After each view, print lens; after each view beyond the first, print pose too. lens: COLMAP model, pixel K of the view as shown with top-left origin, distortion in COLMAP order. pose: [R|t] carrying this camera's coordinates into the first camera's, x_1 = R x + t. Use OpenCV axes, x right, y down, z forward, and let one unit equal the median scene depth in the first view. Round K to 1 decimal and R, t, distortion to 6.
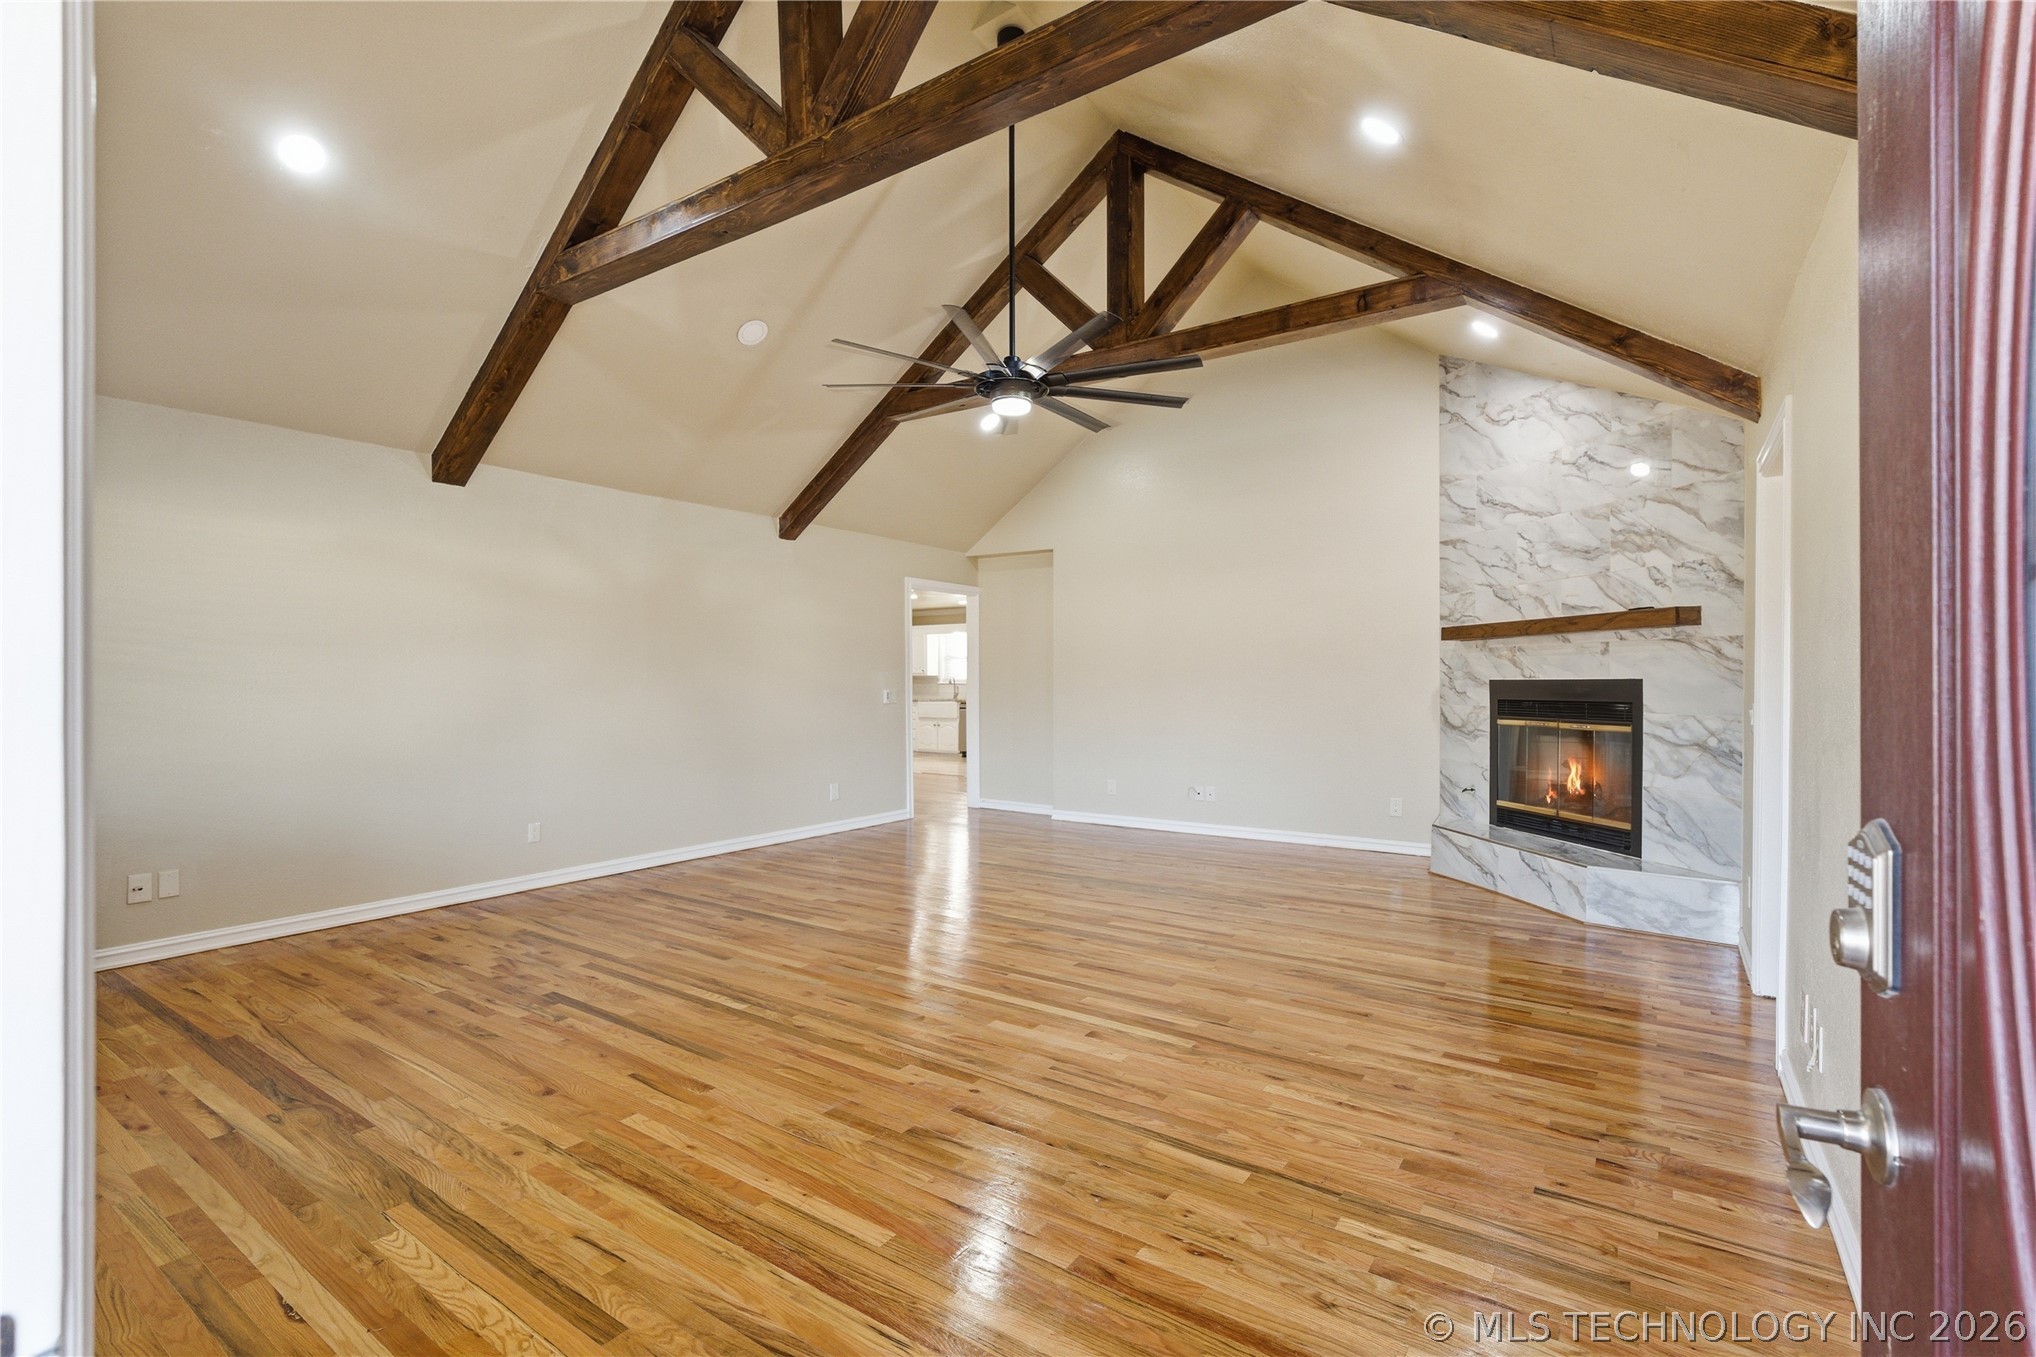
lens RADIAL K [[923.1, 0, 1030.9], [0, 923.1, 682.9], [0, 0, 1]] dist [-0.012450, 0.003814]
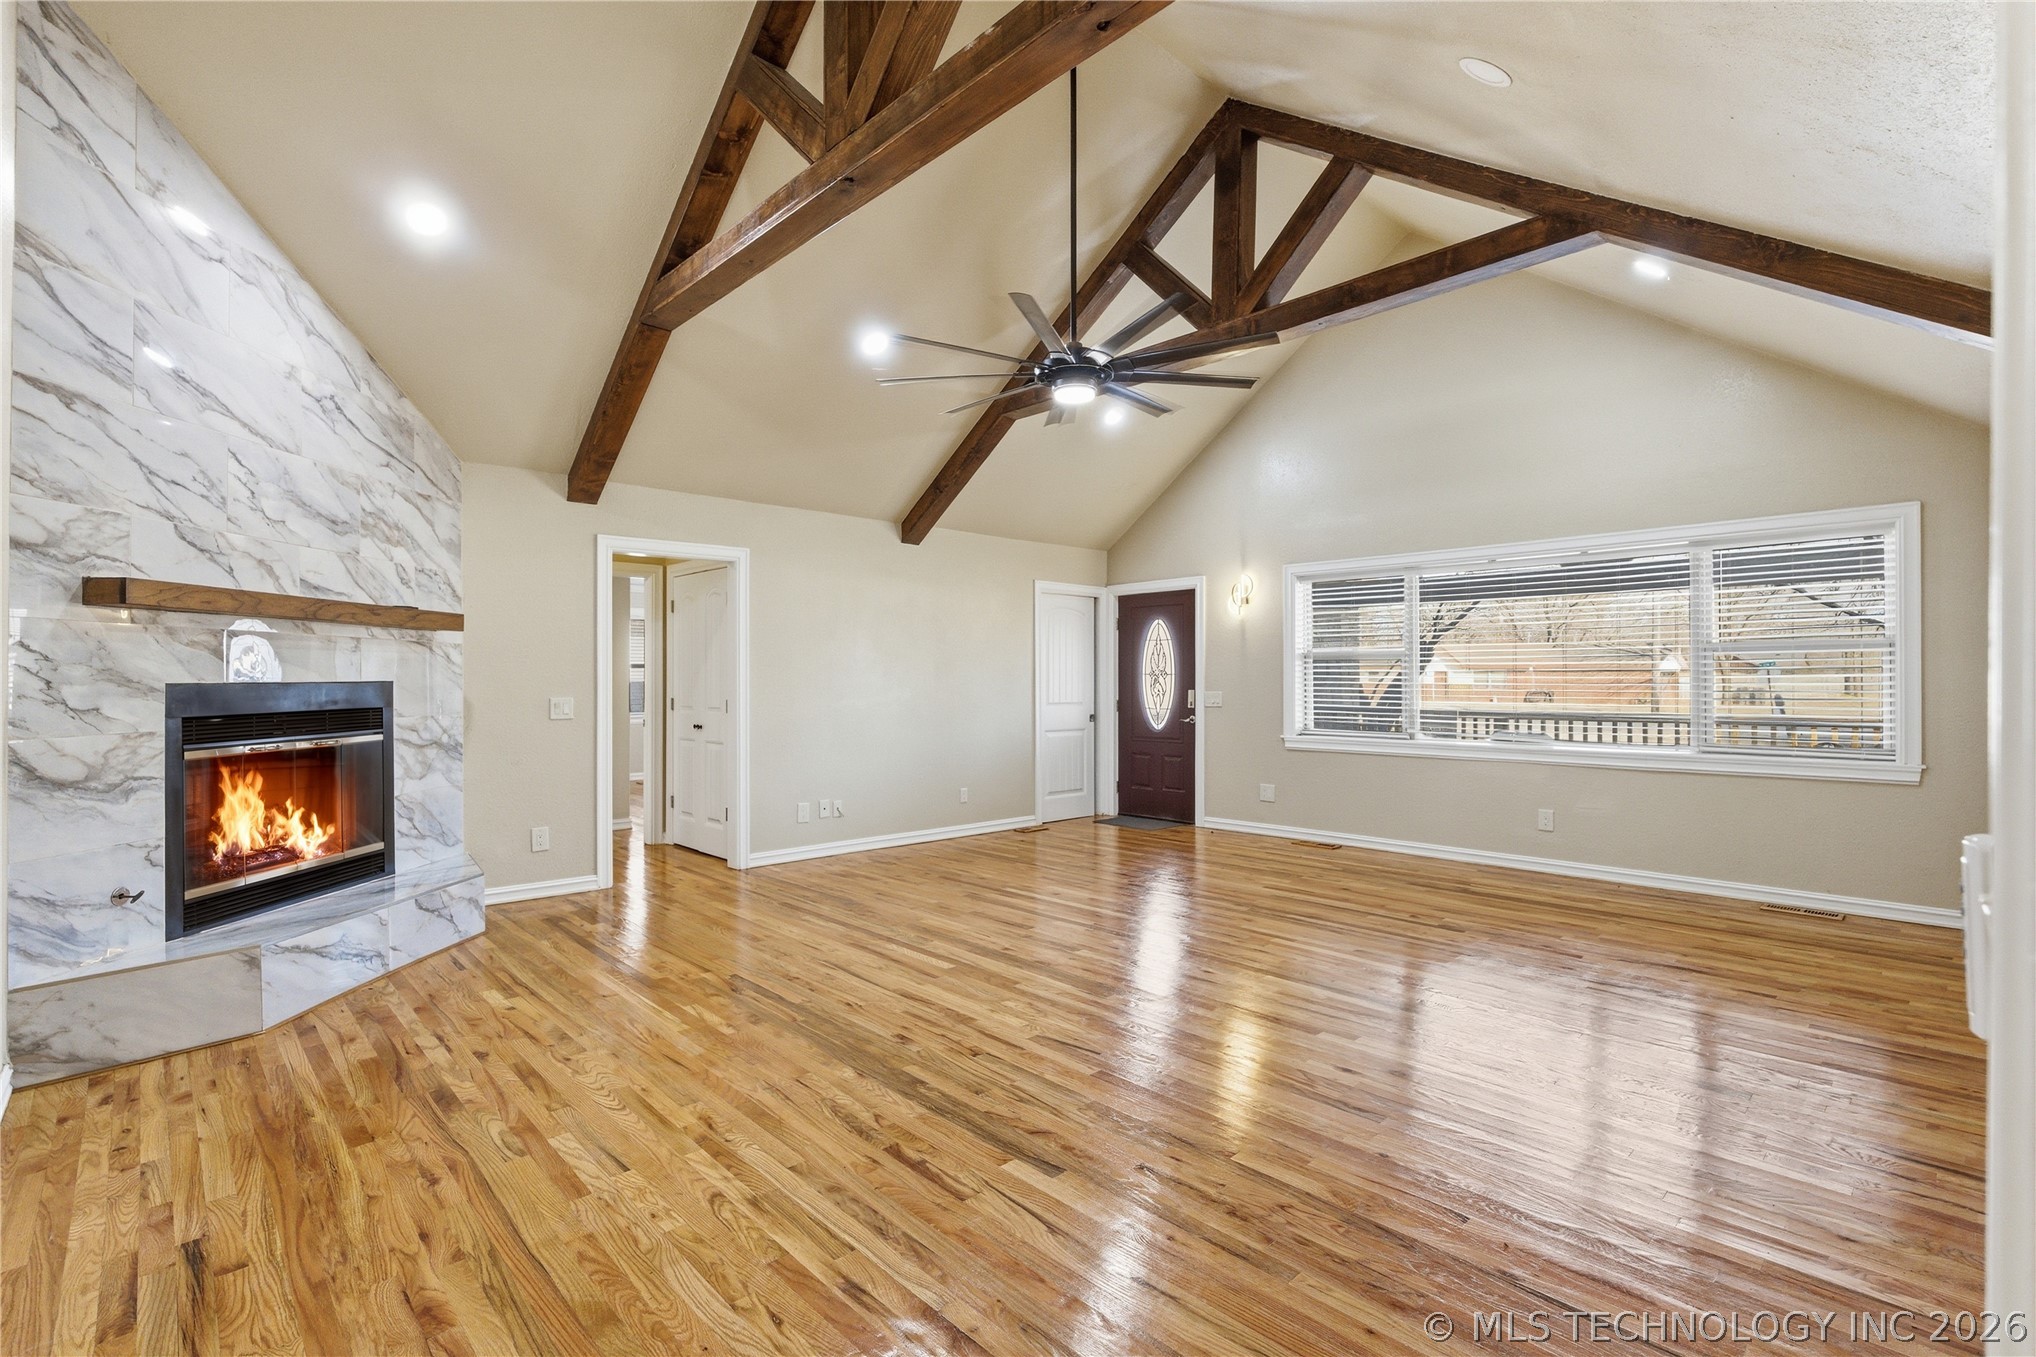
lens RADIAL K [[923.1, 0, 1011.4], [0, 923.1, 675.7], [0, 0, 1]] dist [-0.012450, 0.003814]
pose [[-0.972948, 0.001376, 0.231020, -0.160649], [0.001348, 0.999999, -0.000280, -0.009059], [-0.231020, 0.000039, -0.972949, 1.762398]]
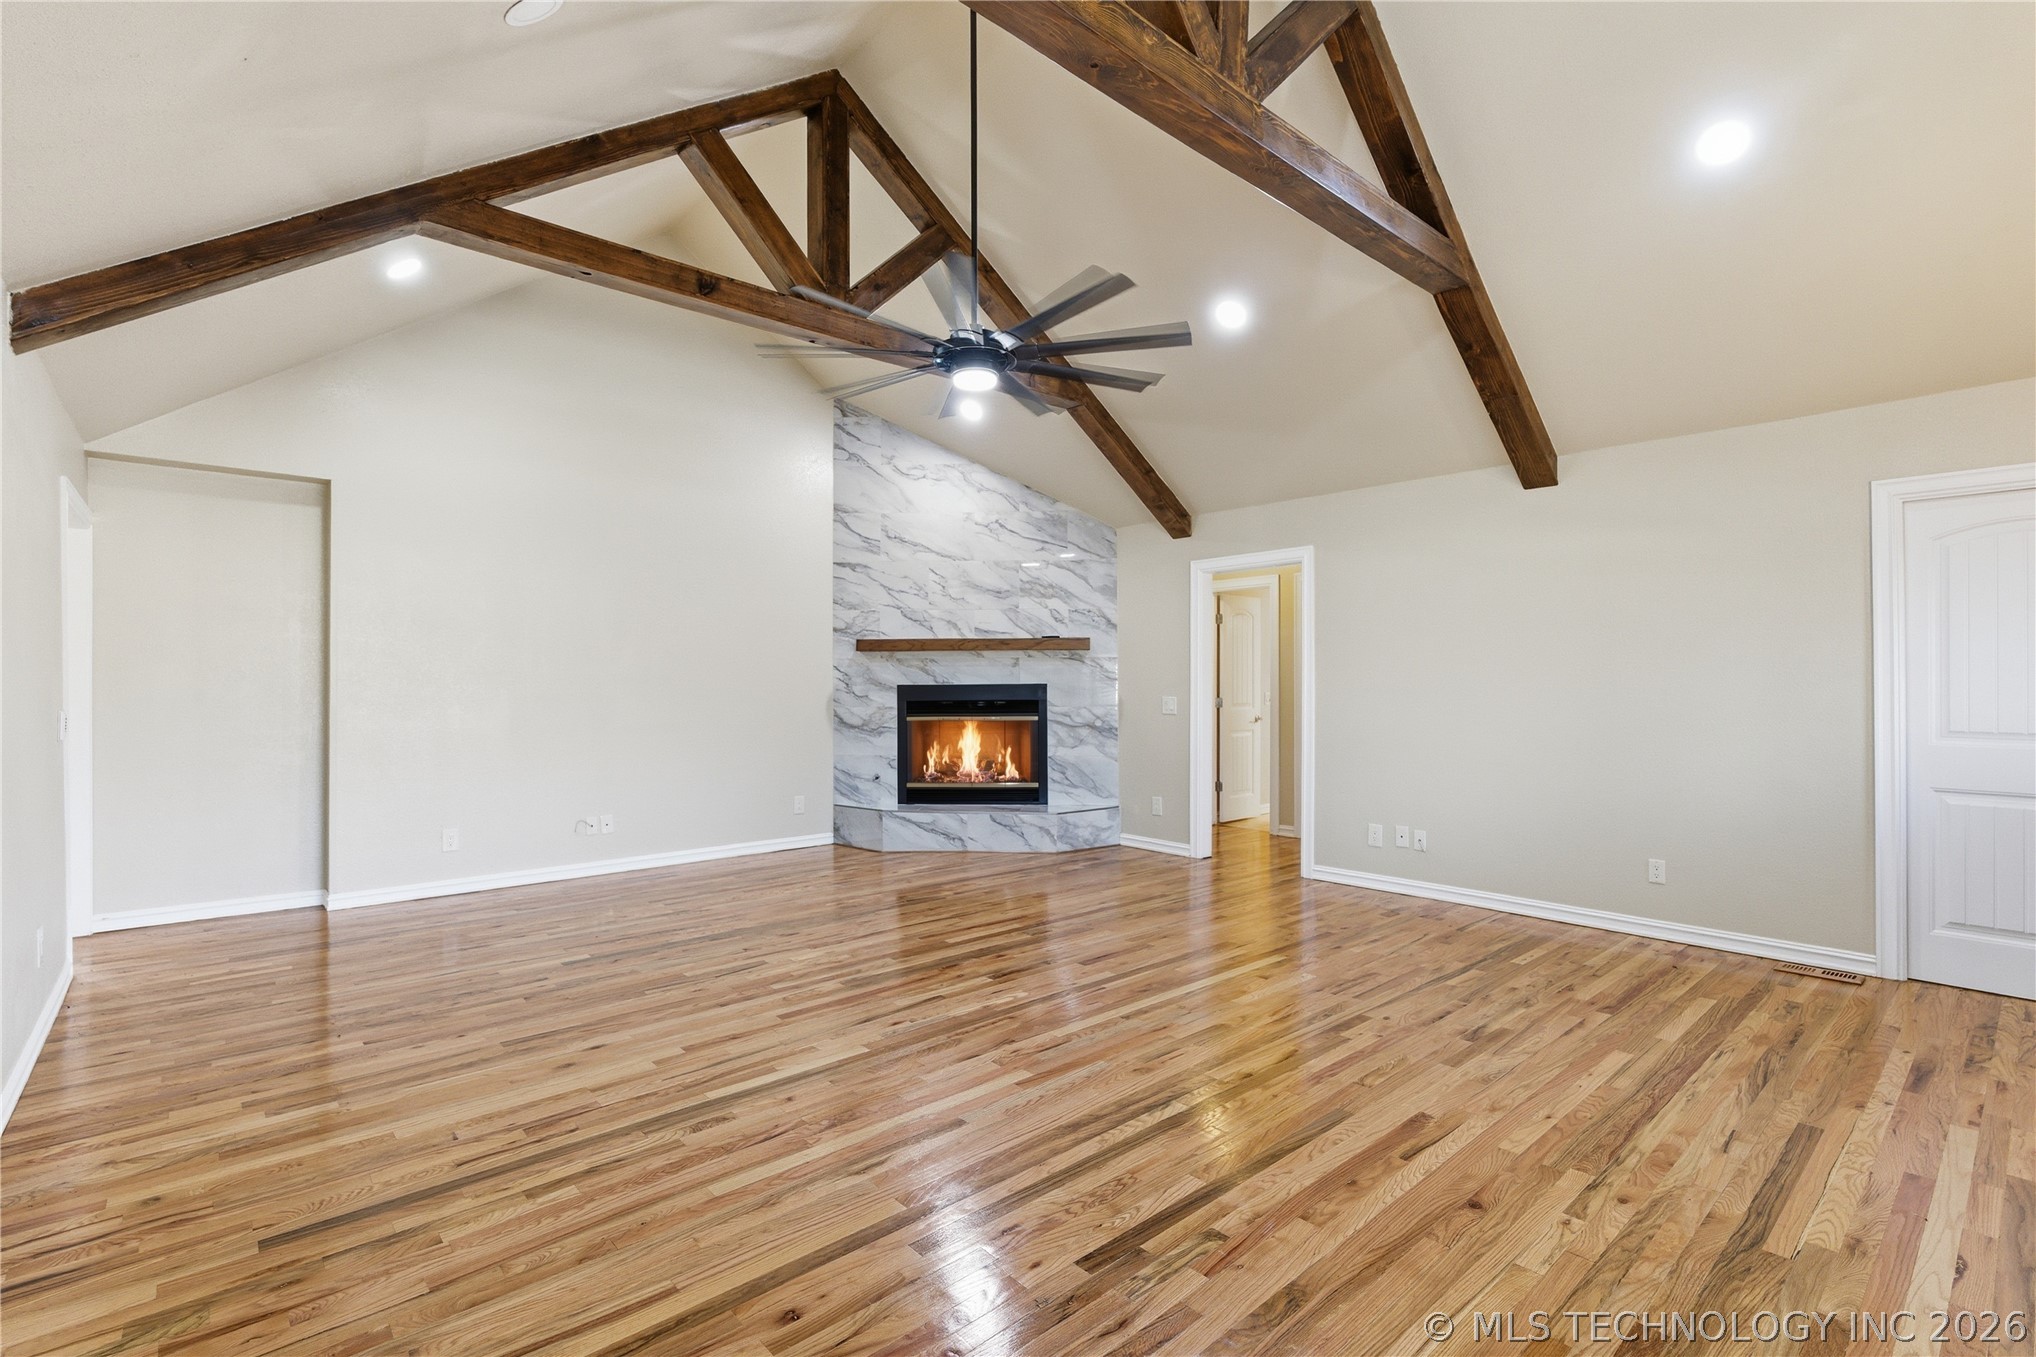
lens RADIAL K [[923.1, 0, 1026.5], [0, 923.1, 676.8], [0, 0, 1]] dist [-0.012450, 0.003814]
pose [[0.241192, 0.005916, 0.970459, -0.792217], [0.006089, 0.999953, -0.007609, -0.004707], [-0.970458, 0.007745, 0.241144, 0.671615]]
